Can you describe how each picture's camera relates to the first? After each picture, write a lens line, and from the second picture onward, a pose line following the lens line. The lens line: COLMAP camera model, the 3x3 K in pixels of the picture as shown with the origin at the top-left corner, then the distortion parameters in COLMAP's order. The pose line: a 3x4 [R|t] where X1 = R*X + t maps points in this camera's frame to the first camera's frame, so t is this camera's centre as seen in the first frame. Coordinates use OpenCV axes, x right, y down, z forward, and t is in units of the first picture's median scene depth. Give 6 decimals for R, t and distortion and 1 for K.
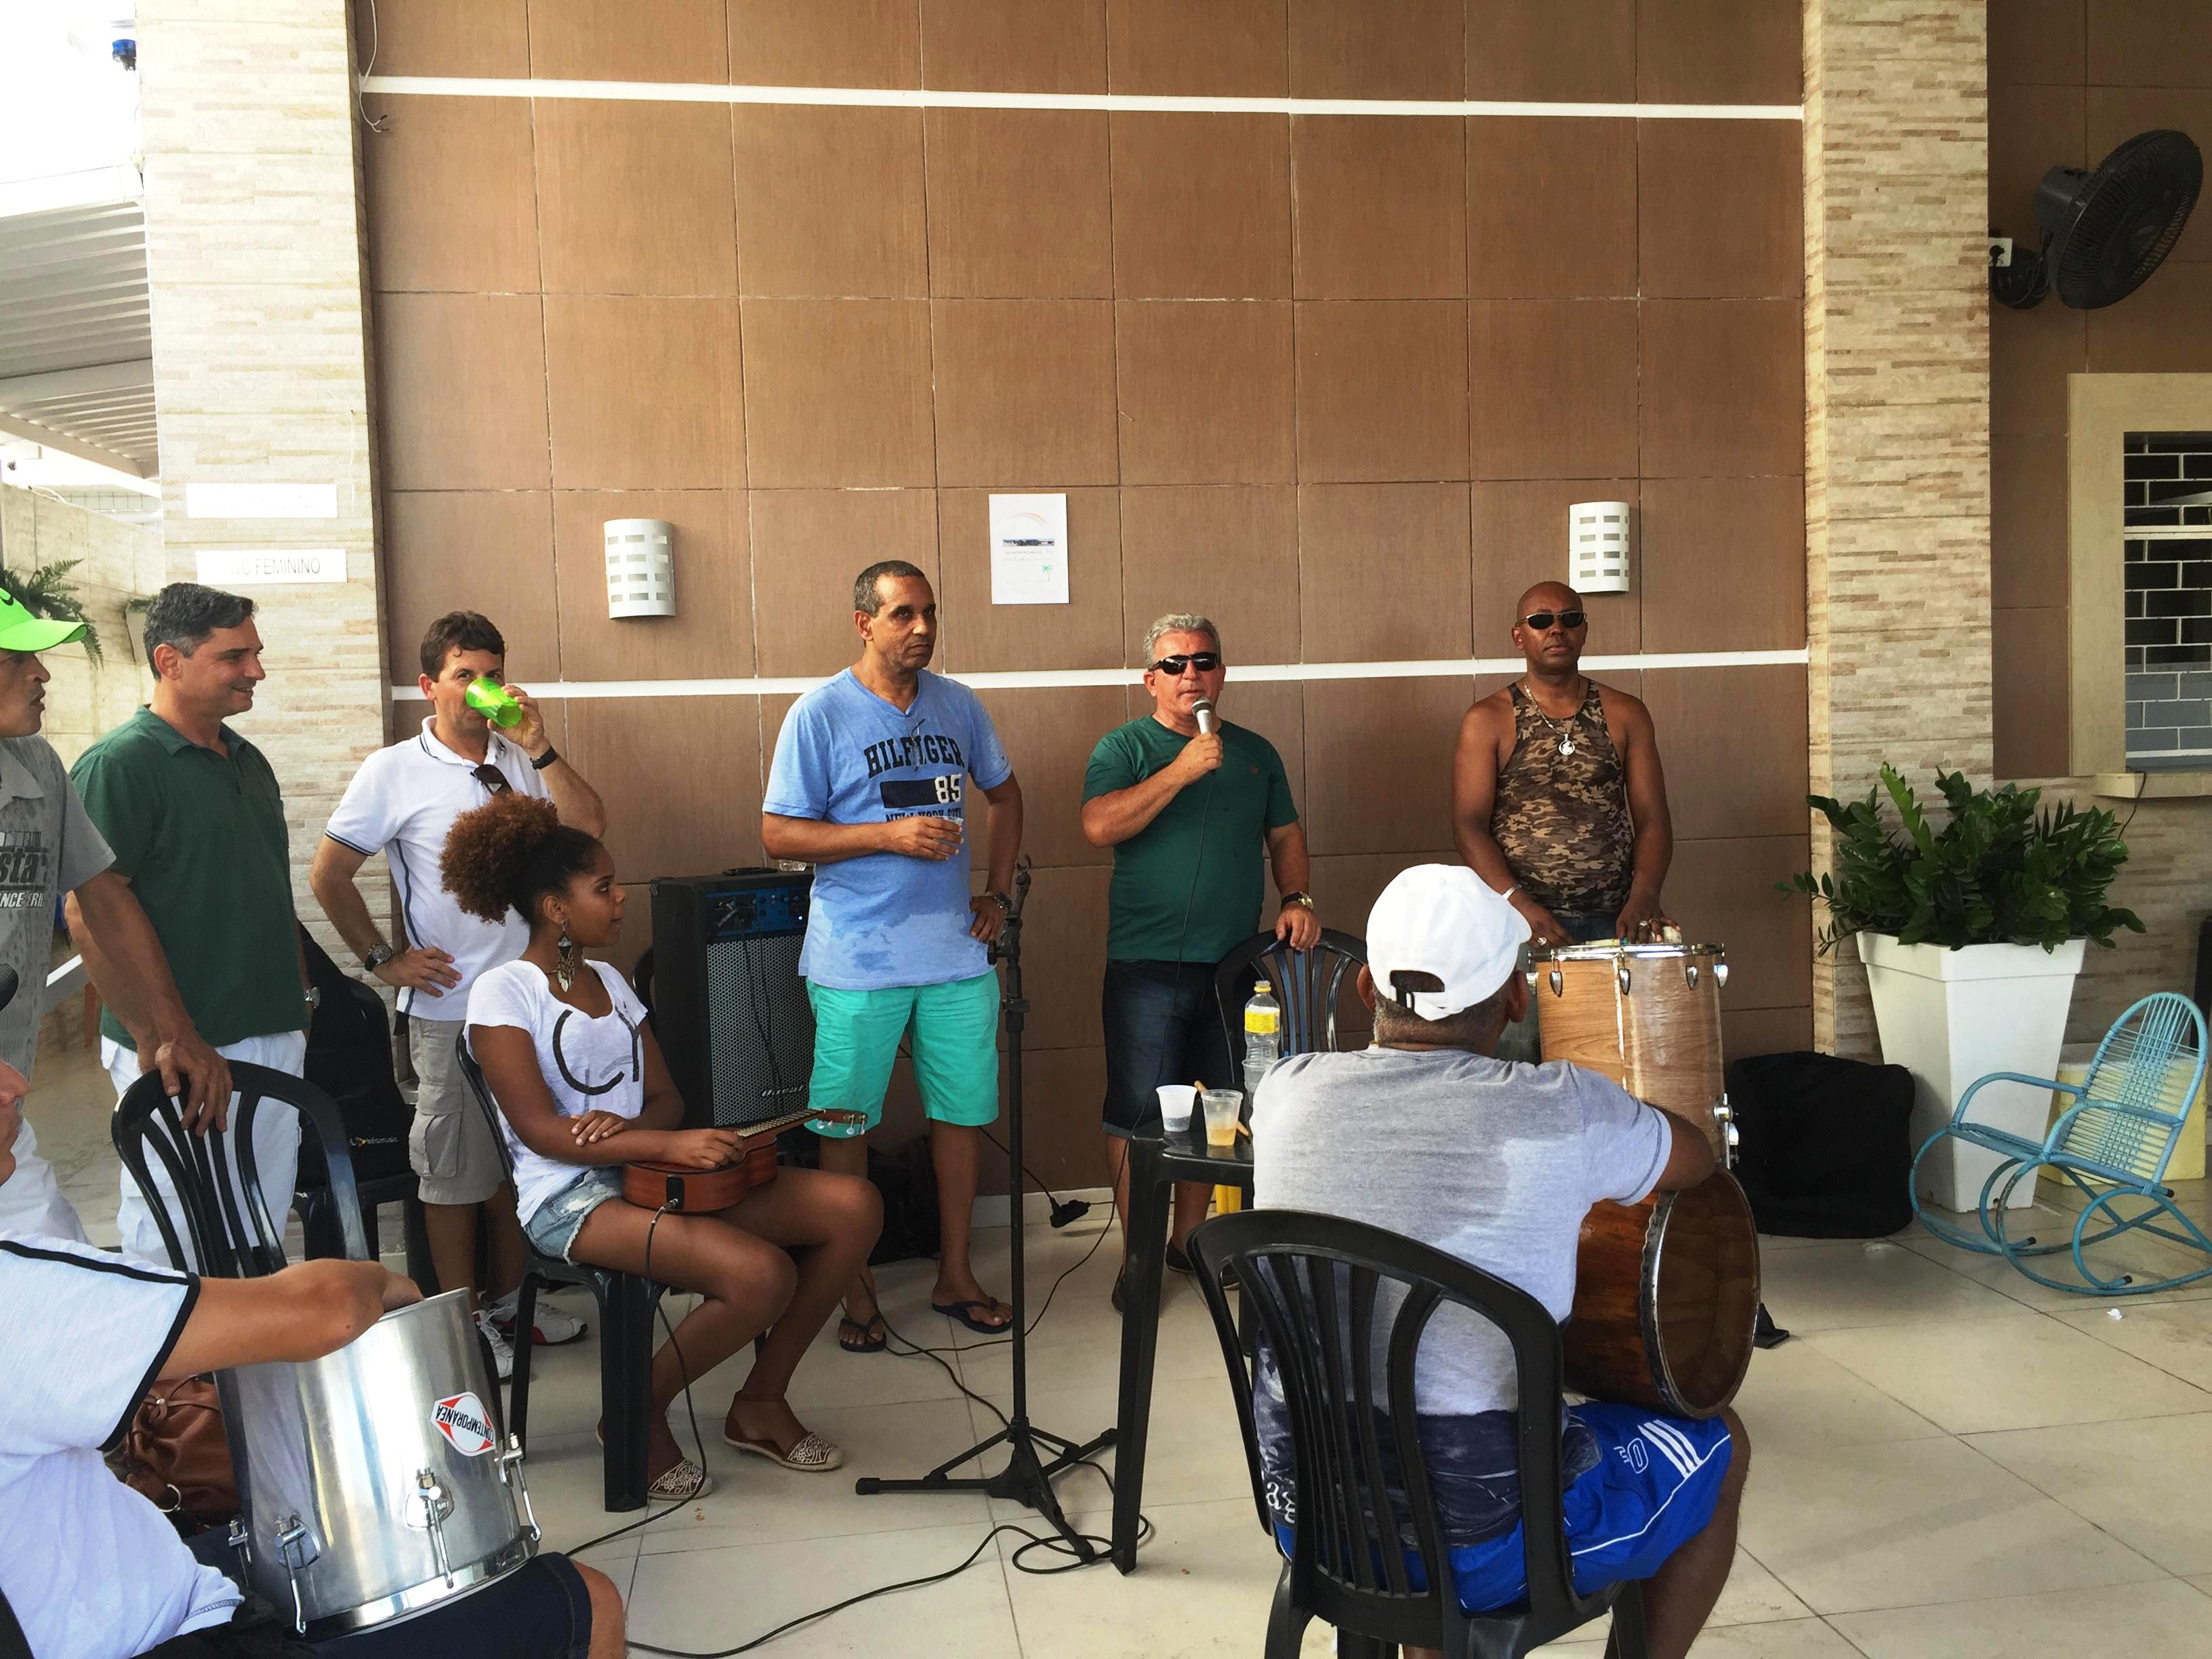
lens RADIAL K [[1911.8, 0, 1095.1], [0, 1911.8, 826.4], [0, 0, 1]] dist [0.084399, -0.104413]
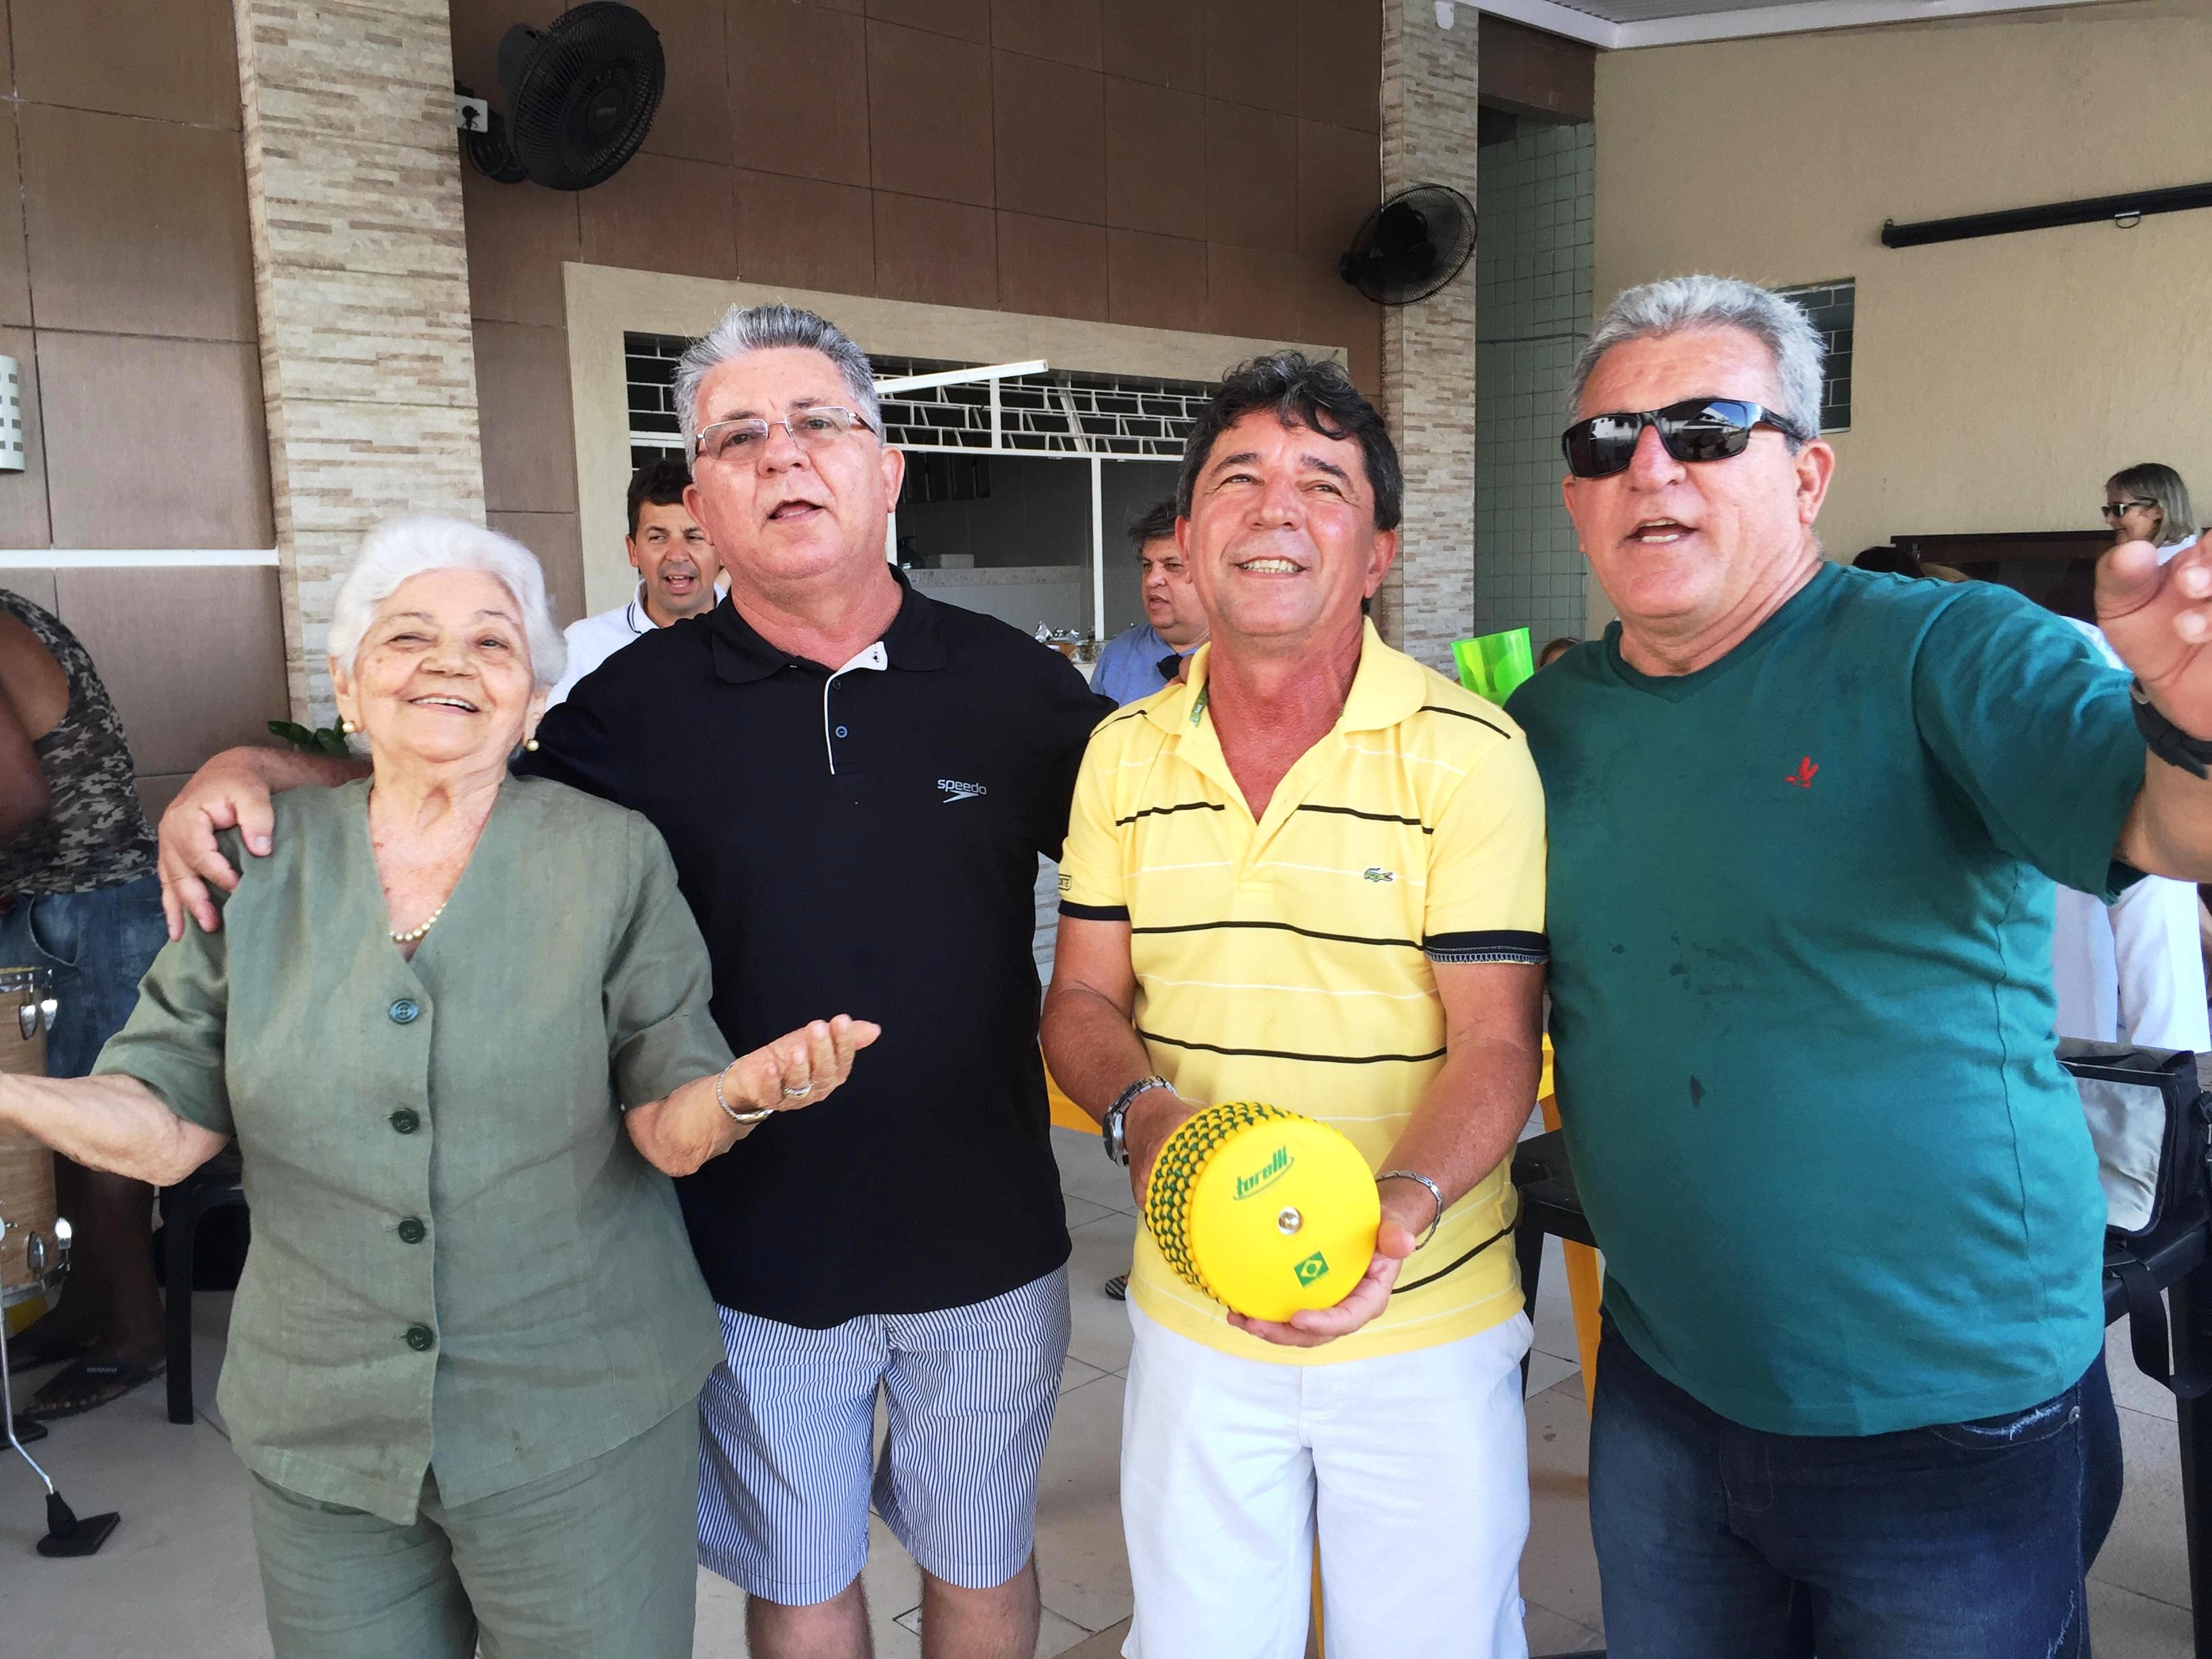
lens RADIAL K [[1911.8, 0, 1106.7], [0, 1911.8, 831.6], [0, 0, 1]] dist [0.084399, -0.104413]
pose [[0.826663, -0.056476, 0.559856, 0.188678], [0.023957, 0.997581, 0.065258, -0.013753], [-0.562187, -0.040534, 0.826016, 0.073590]]
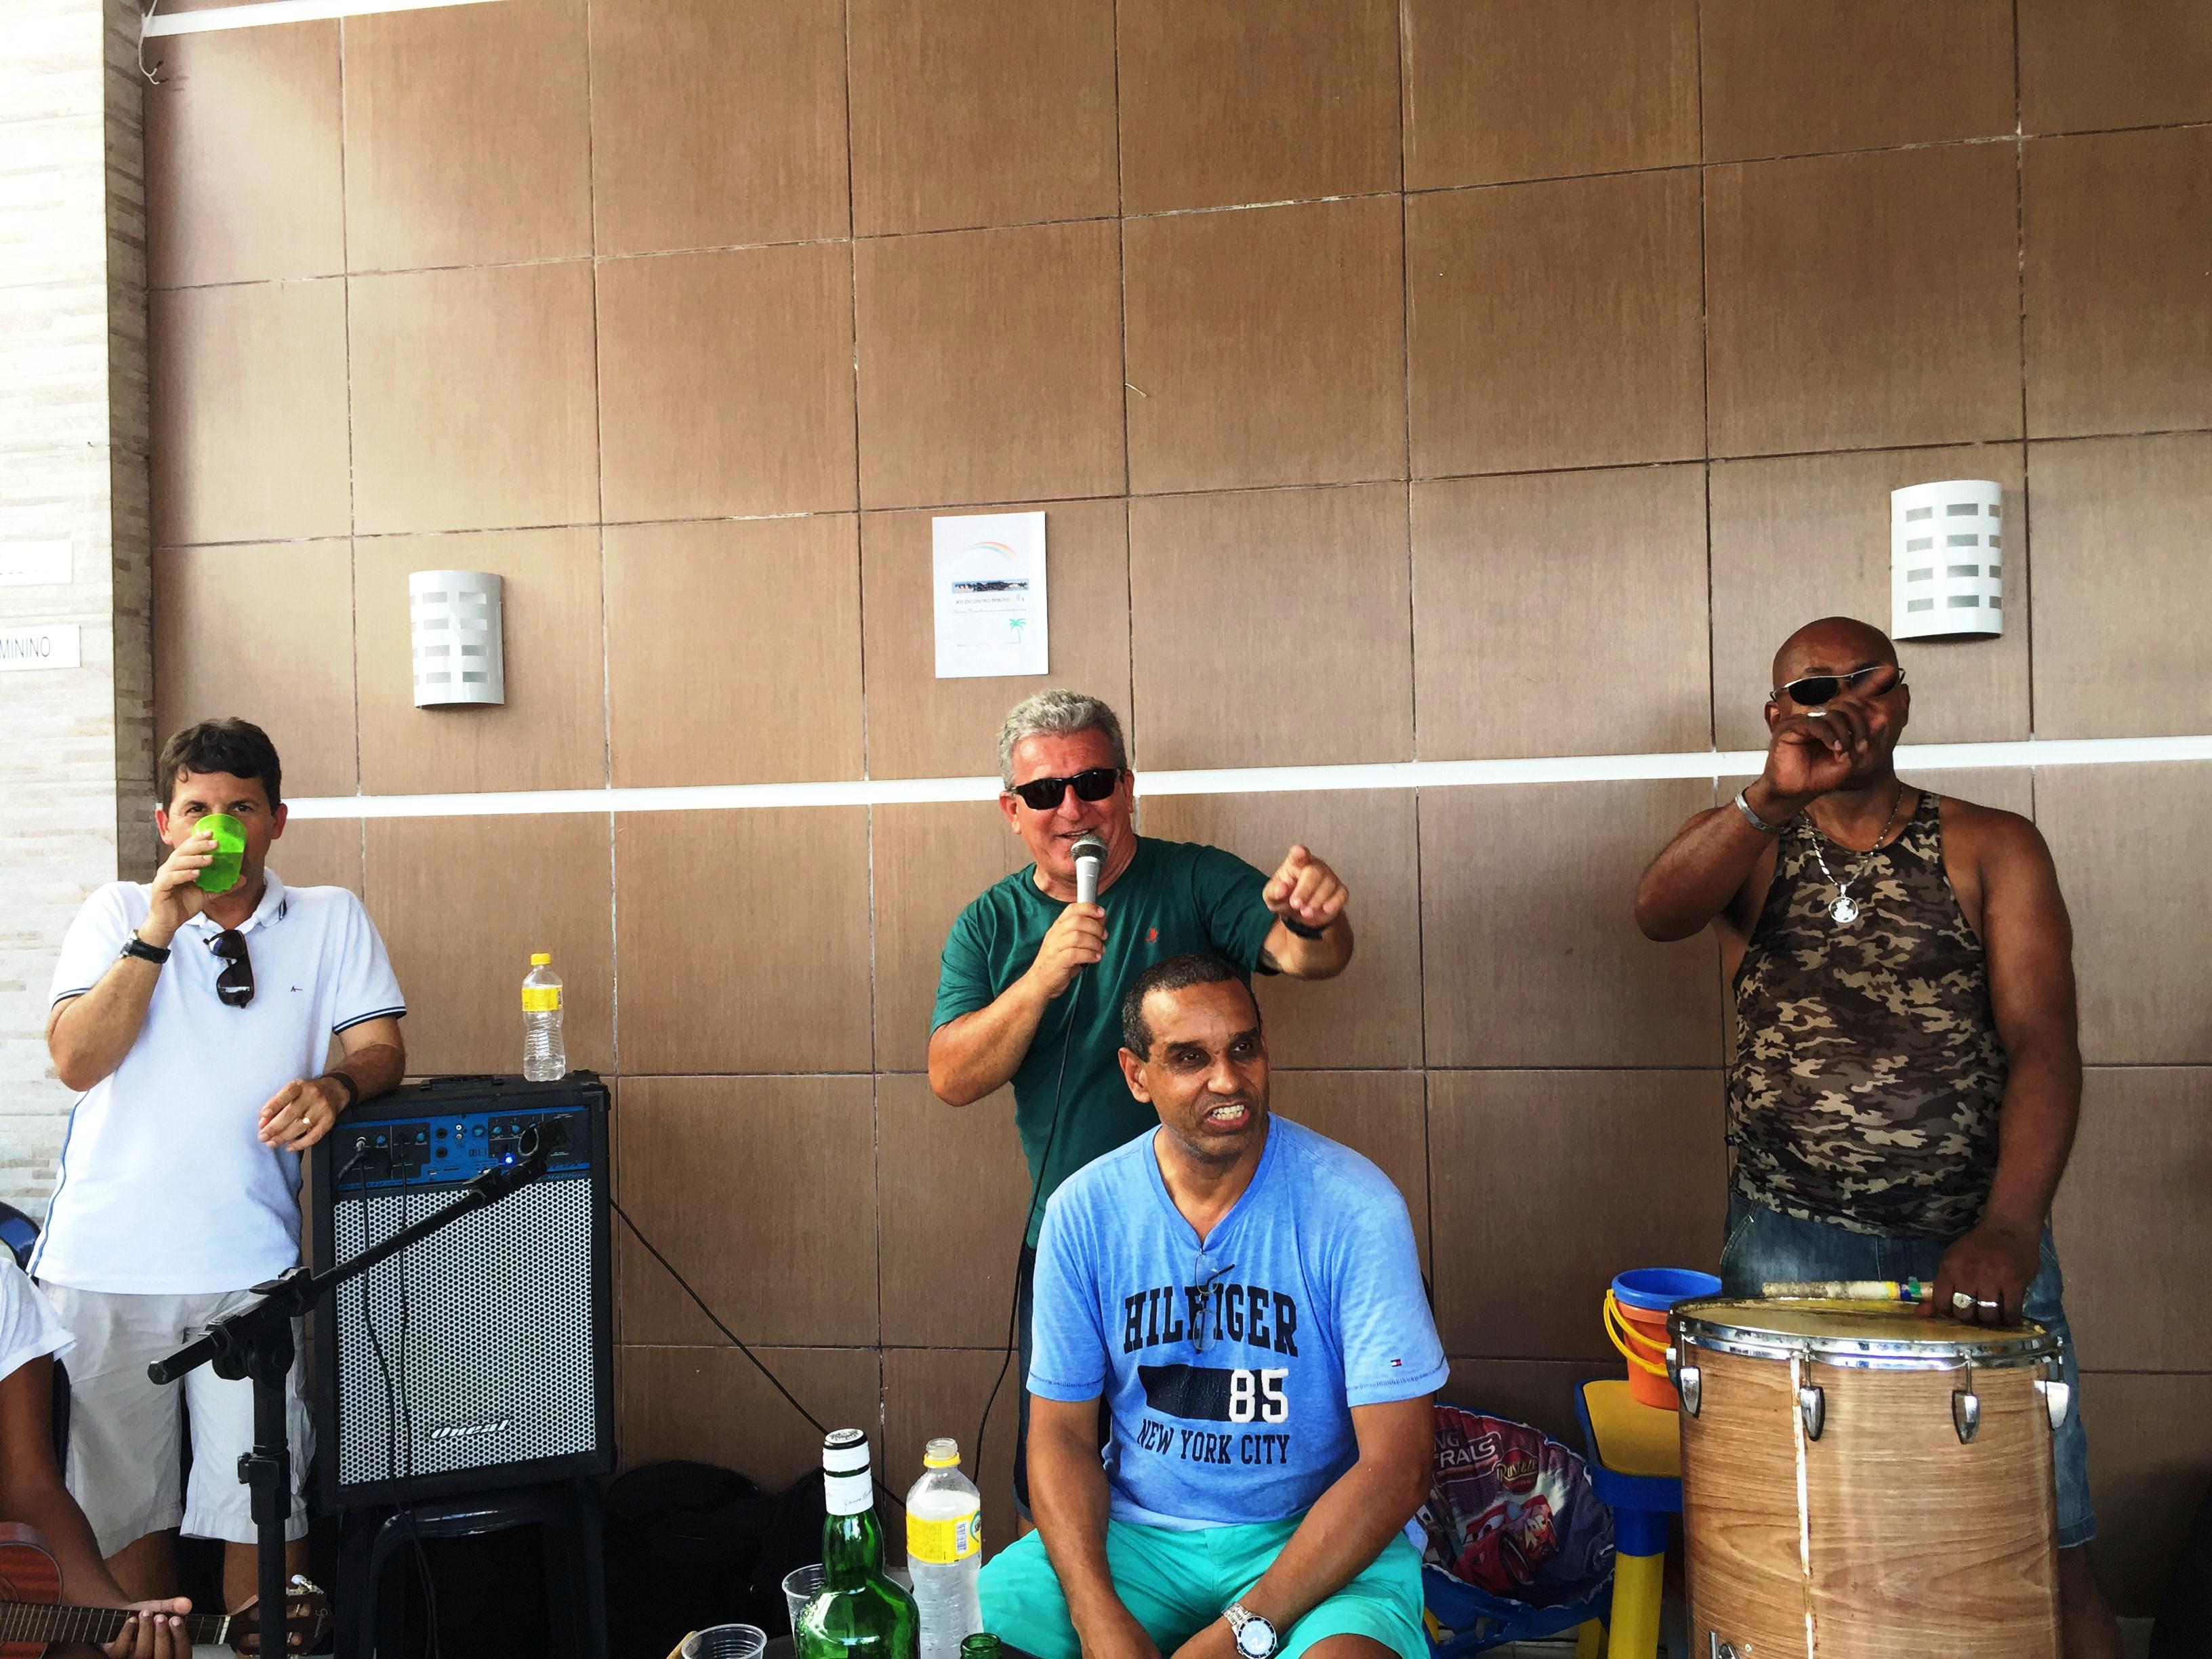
lens RADIAL K [[1987.2, 0, 1101.1], [0, 1987.2, 814.4], [0, 0, 1]] dist [0.076846, -0.106545]
pose [[0.945912, 0.000783, -0.324423, 0.217327], [-0.019003, 0.998414, -0.052995, -0.030833], [0.323866, 0.056294, 0.944427, 0.344432]]
